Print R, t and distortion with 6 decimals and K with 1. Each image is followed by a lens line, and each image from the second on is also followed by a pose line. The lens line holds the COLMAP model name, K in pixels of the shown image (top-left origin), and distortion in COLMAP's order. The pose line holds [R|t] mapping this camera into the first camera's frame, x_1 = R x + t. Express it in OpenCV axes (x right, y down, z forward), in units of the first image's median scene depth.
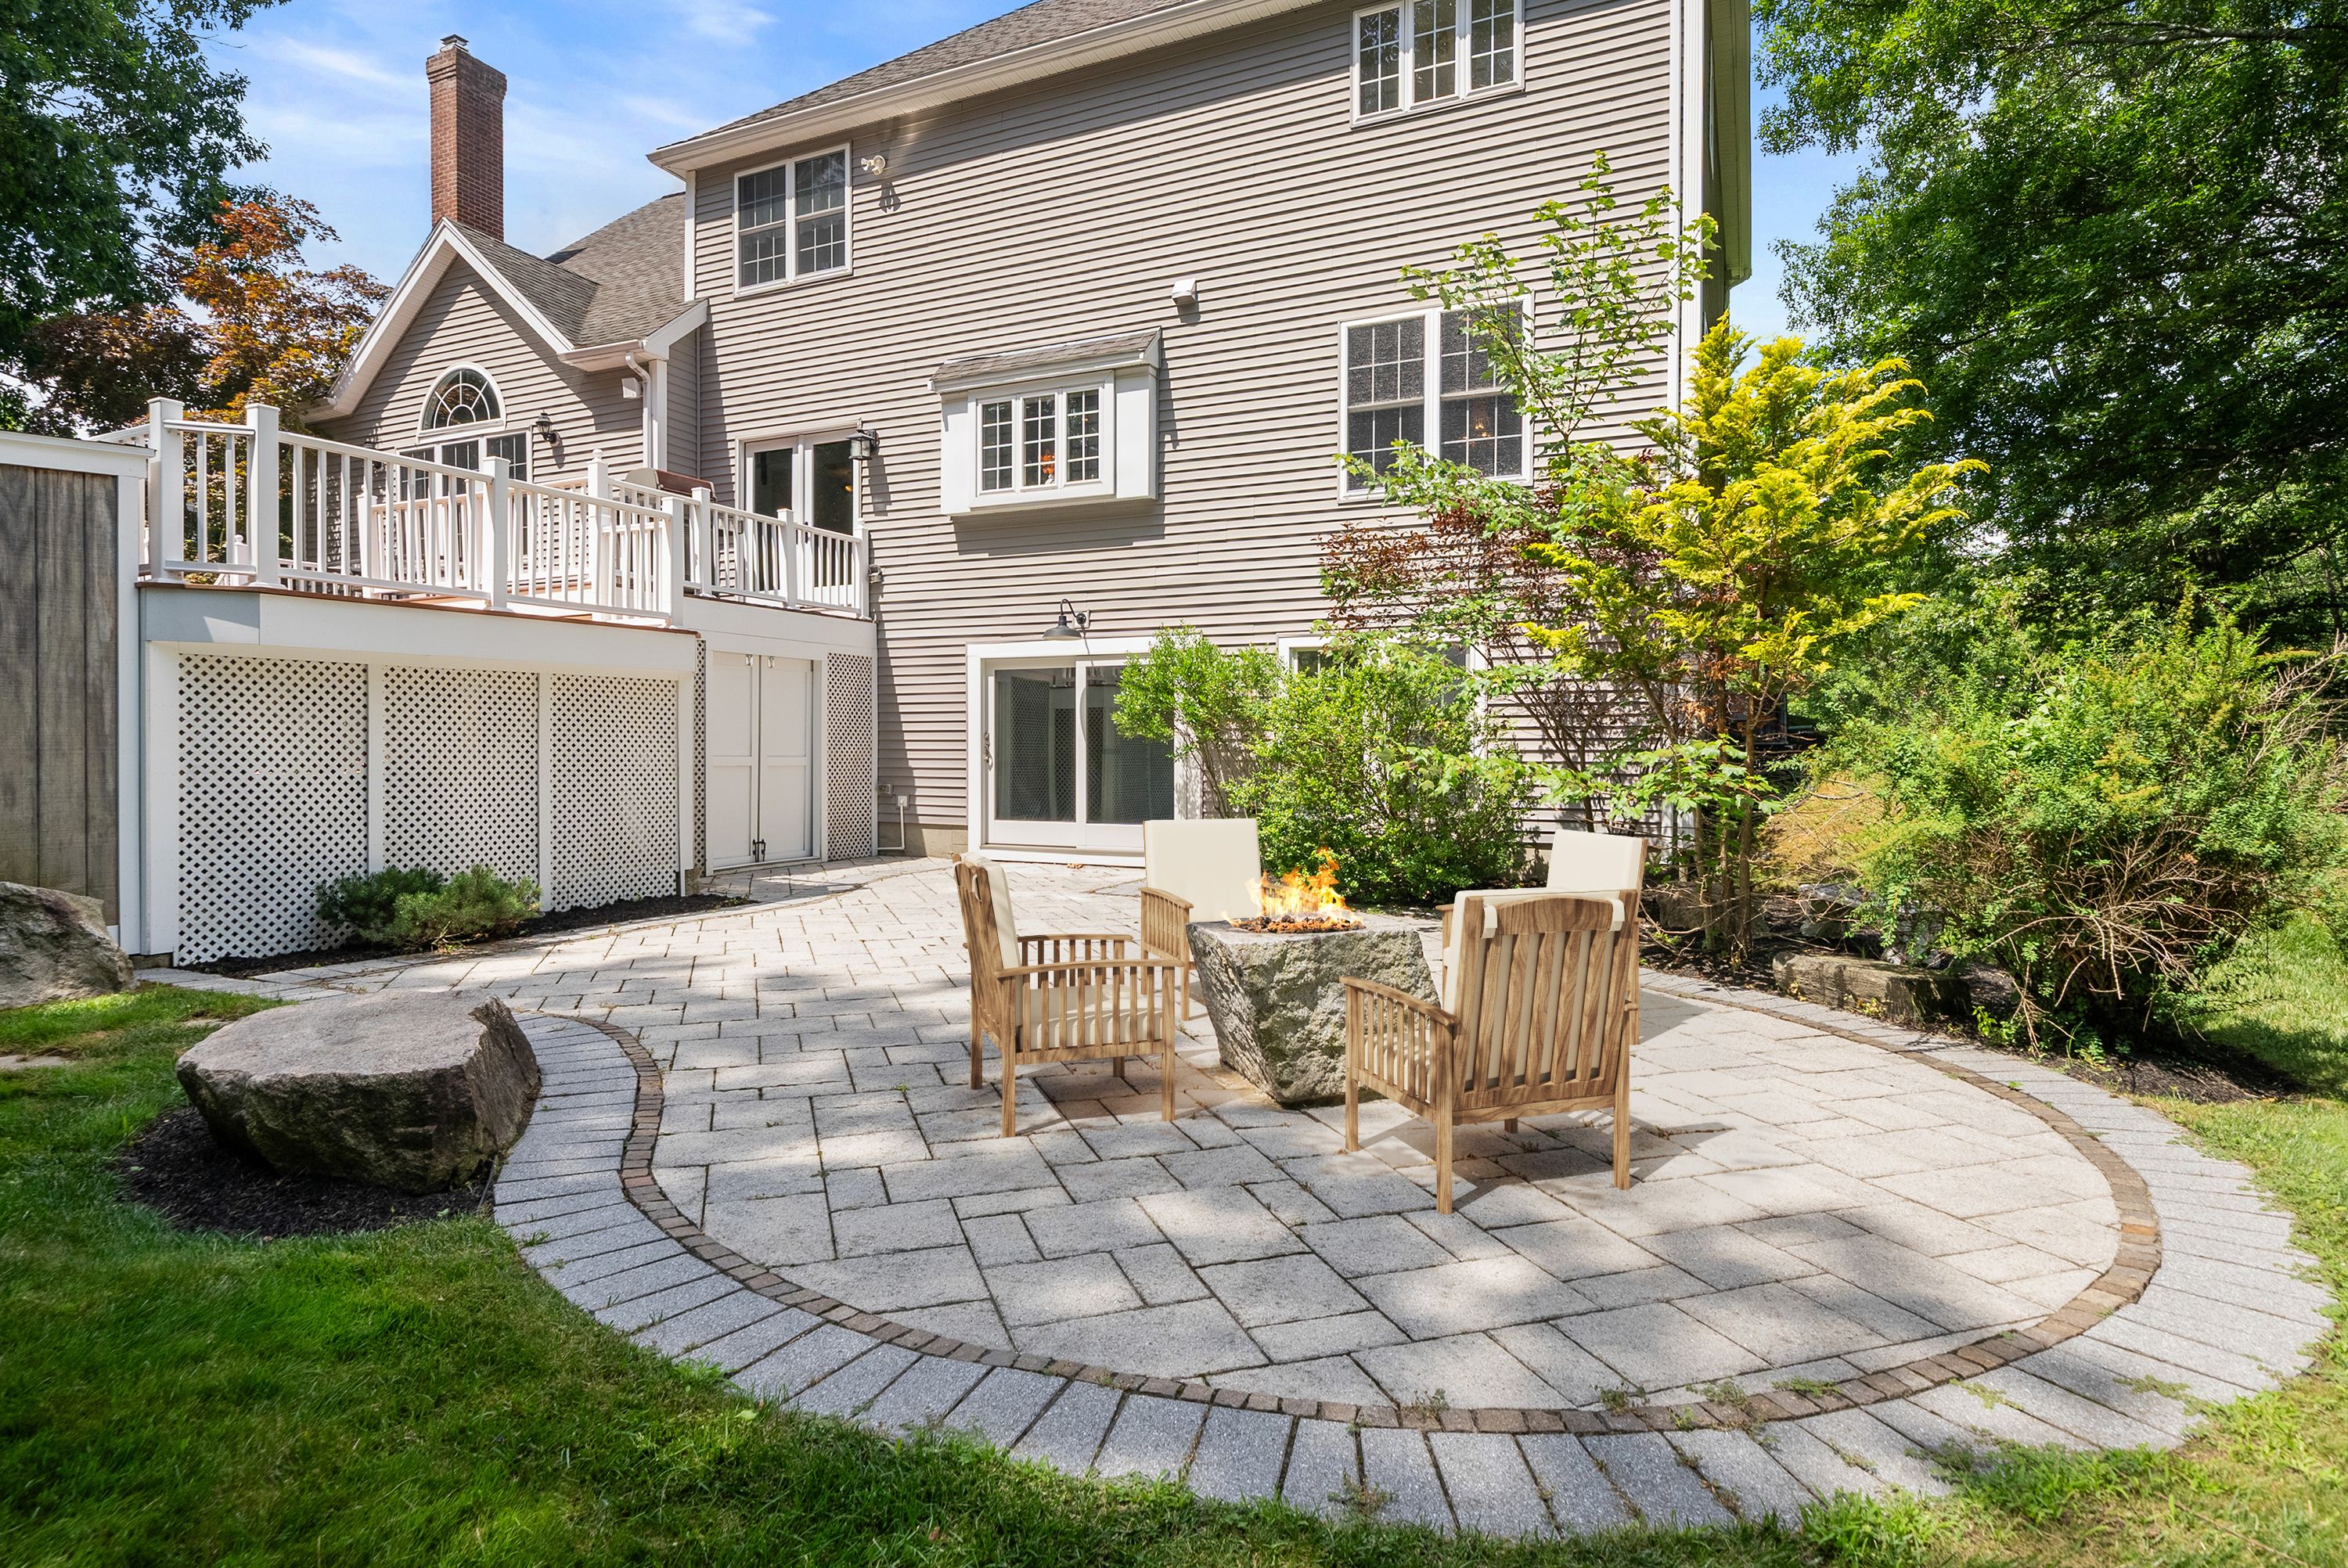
lens RADIAL K [[1245.4, 0, 1173.7], [0, 1245.4, 777.9], [0, 0, 1]] dist [-0.001425, -0.002217]
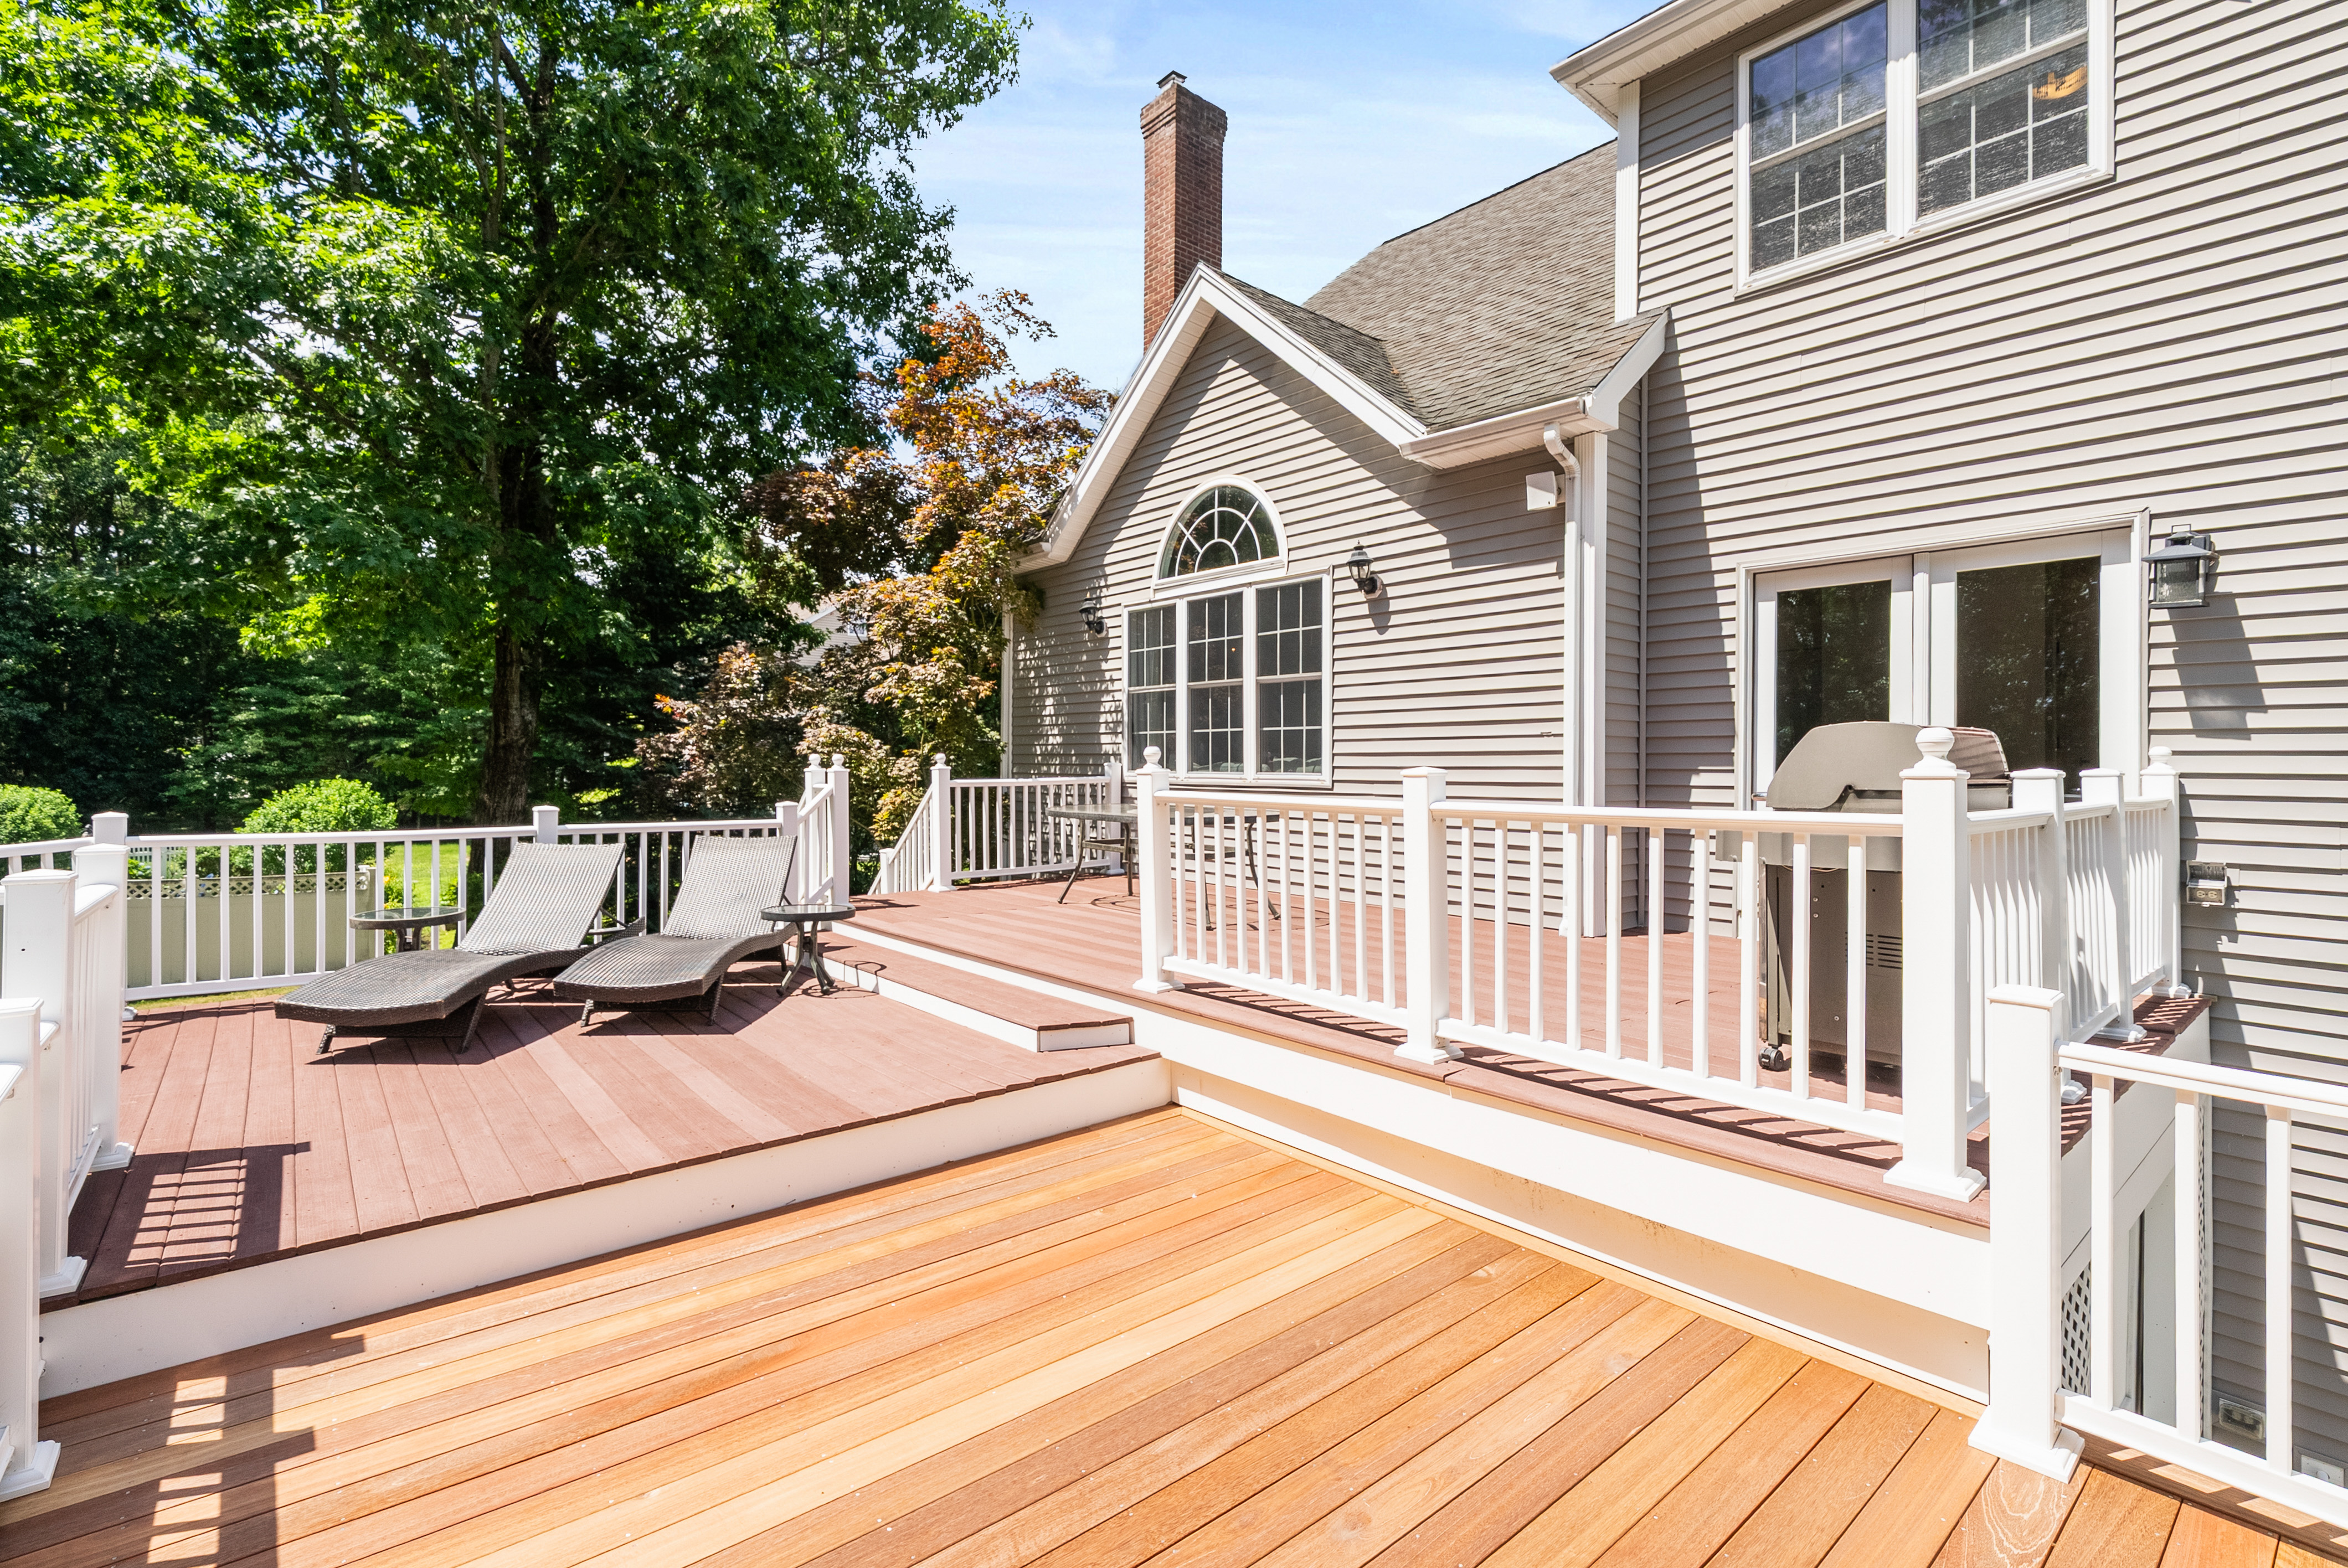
lens RADIAL K [[1066.6, 0, 1162.5], [0, 1066.6, 771.4], [0, 0, 1]] dist [-0.010462, 0.000516]
pose [[0.904213, 0.007533, -0.427015, -0.386249], [-0.013718, 0.999841, -0.011411, -0.184101], [0.426861, 0.016176, 0.904173, 0.515256]]
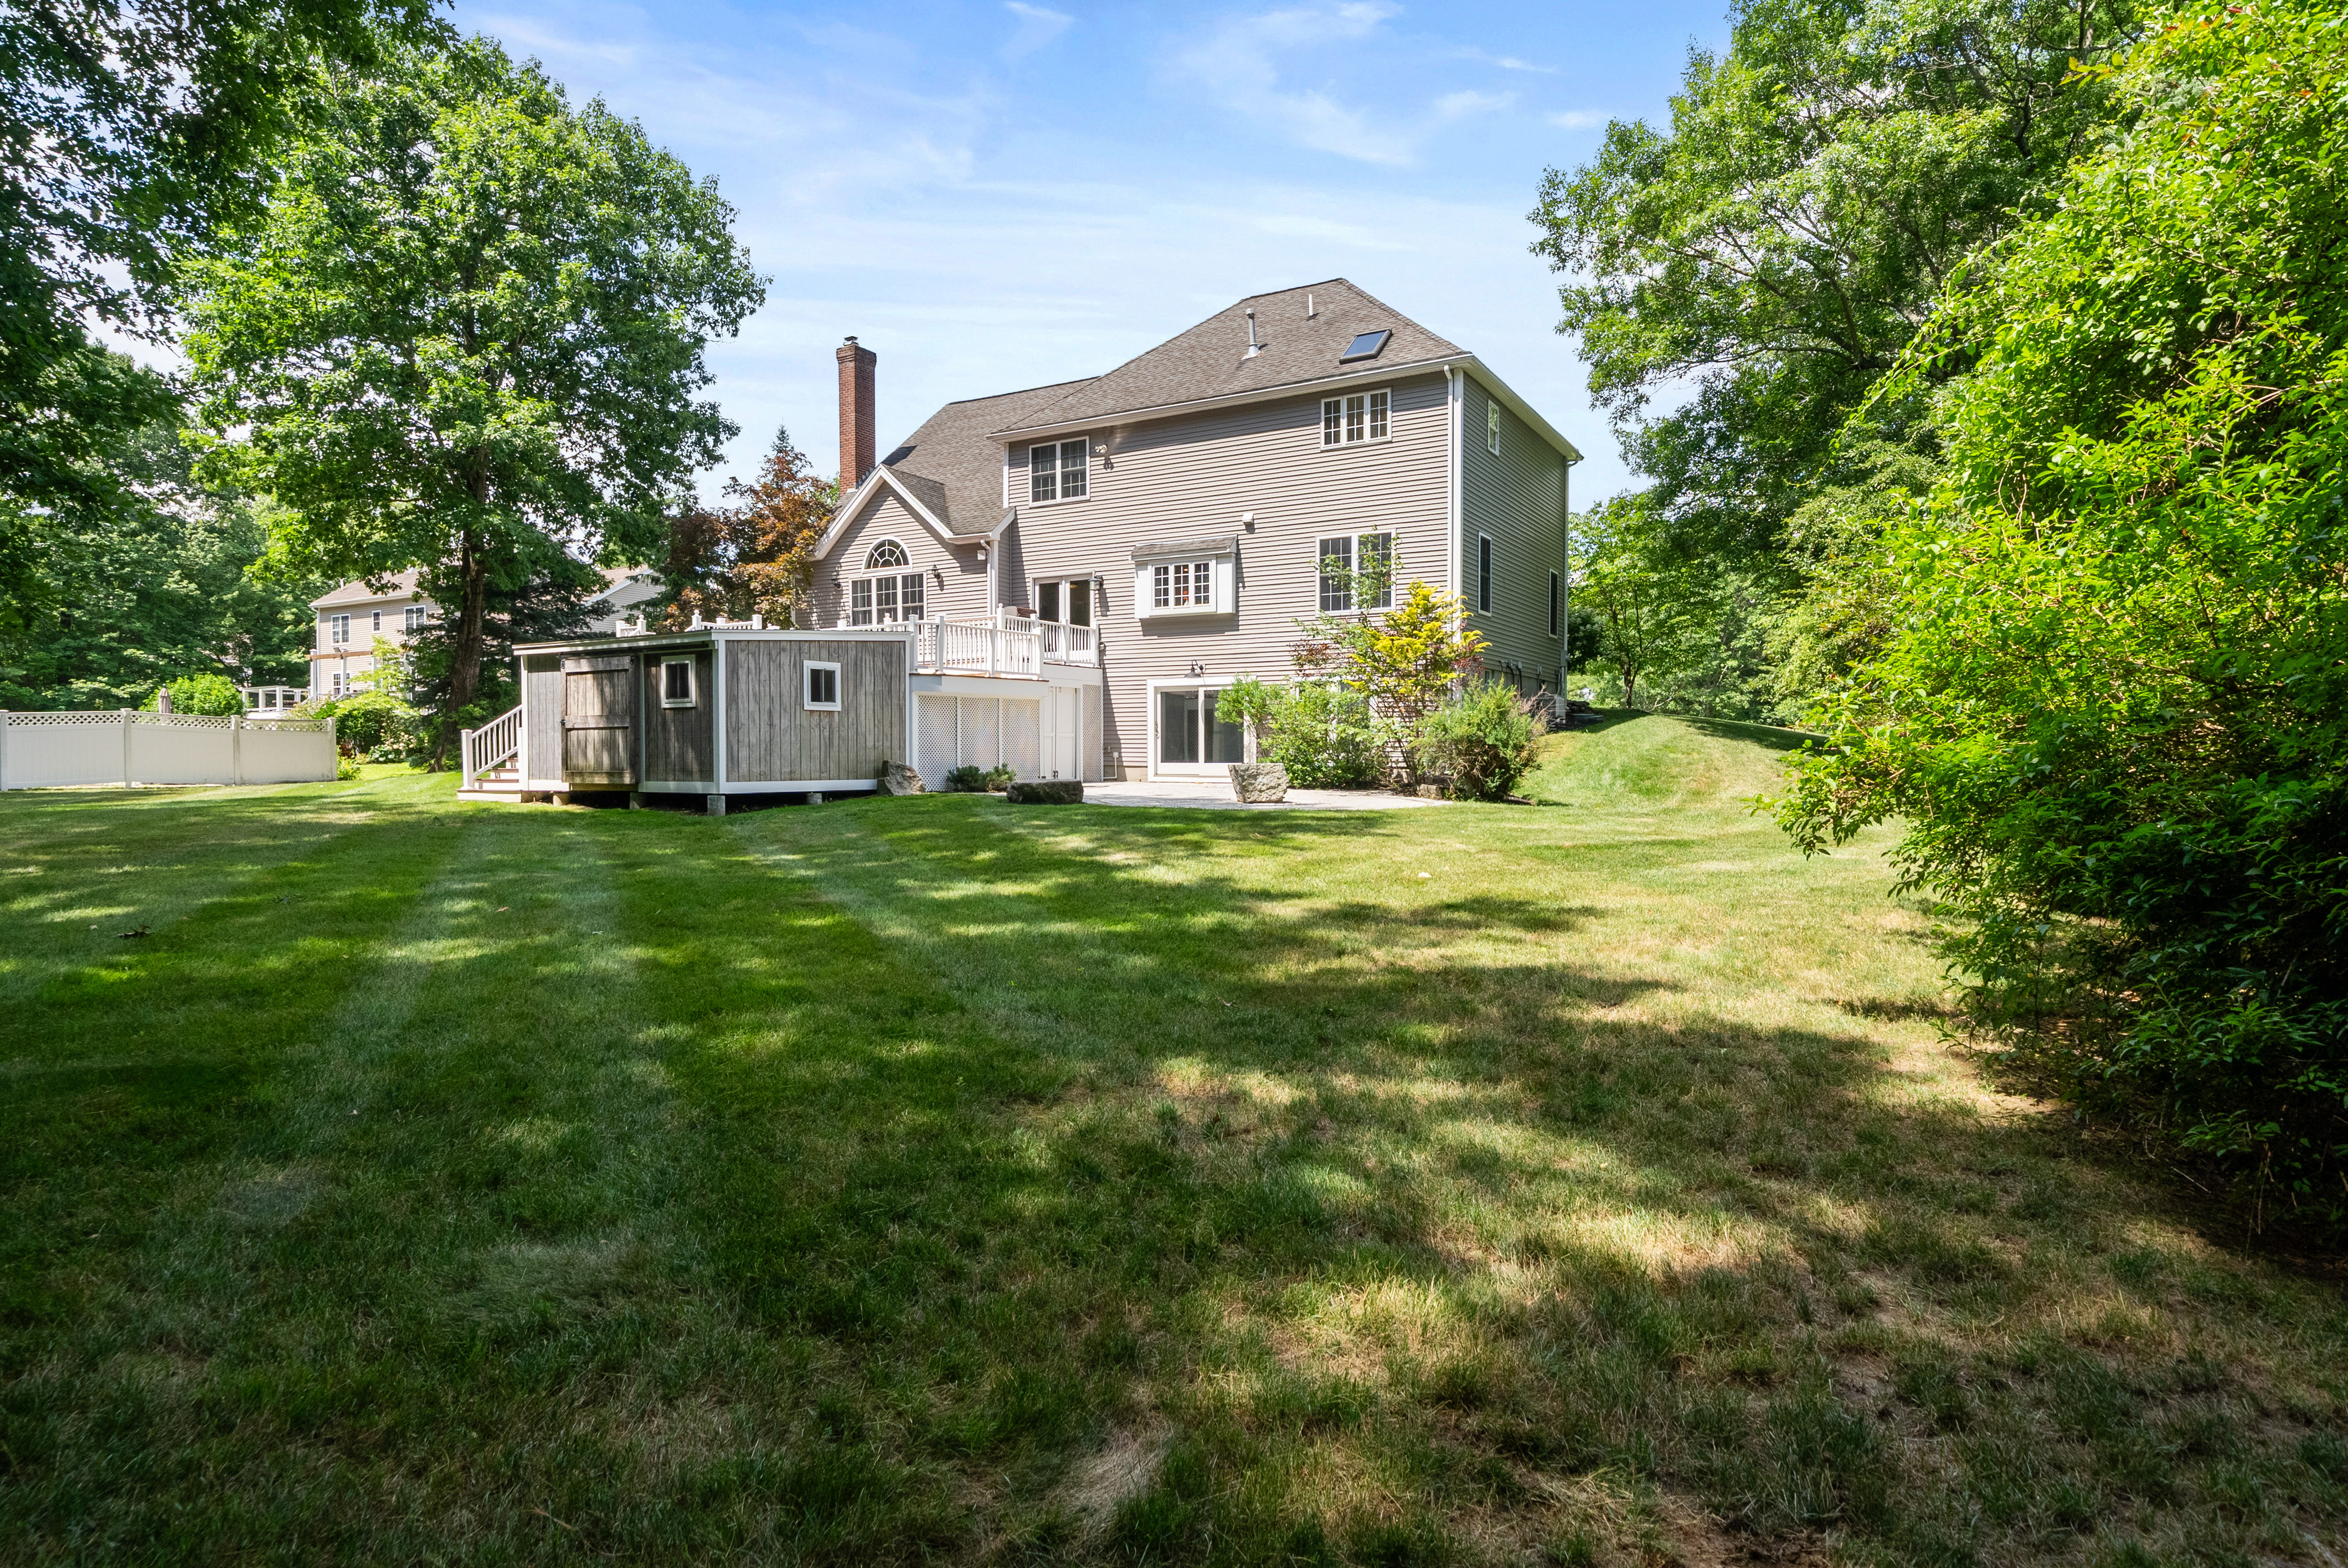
lens RADIAL K [[1287.0, 0, 1166.2], [0, 1287.0, 793.9], [0, 0, 1]] dist [0.005516, 0.000242]
pose [[0.994743, -0.000224, -0.102401, 0.082333], [0.001043, 0.999968, 0.007945, 0.063509], [0.102396, -0.008010, 0.994711, -1.075741]]
